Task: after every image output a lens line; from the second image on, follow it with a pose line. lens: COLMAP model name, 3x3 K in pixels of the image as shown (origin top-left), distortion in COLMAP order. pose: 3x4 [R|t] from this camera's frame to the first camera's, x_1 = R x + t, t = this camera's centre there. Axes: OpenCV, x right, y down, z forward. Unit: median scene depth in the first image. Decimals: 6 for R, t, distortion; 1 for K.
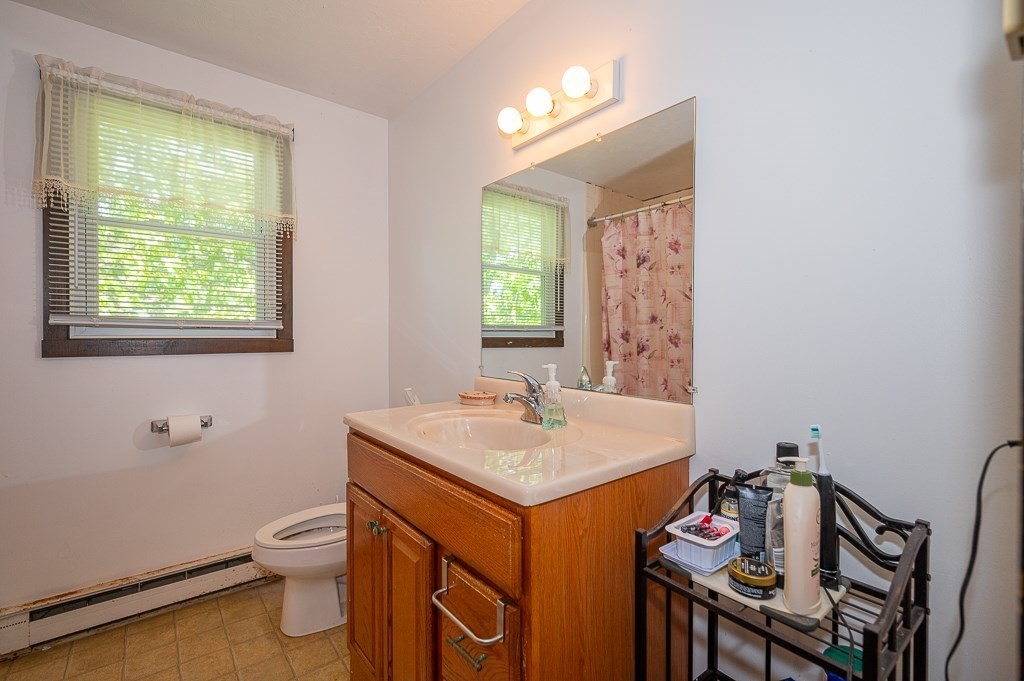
lens RADIAL K [[451.6, 0, 512.0], [0, 451.6, 340.5], [0, 0, 1]] dist [-0.001550, -0.000293]
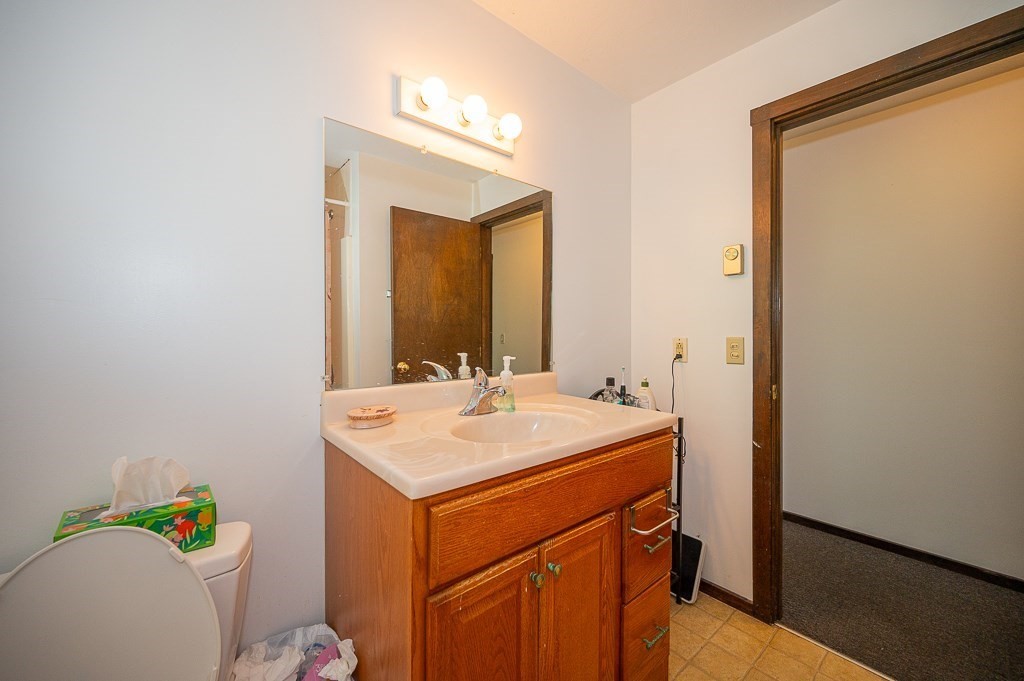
lens RADIAL K [[400.7, 0, 509.5], [0, 400.7, 332.5], [0, 0, 1]] dist [0.018644, 0.000026]
pose [[-0.026243, 0.005802, 0.999639, -1.110047], [-0.001334, 0.999982, -0.005839, -0.005962], [-0.999655, -0.001487, -0.026235, 1.185996]]
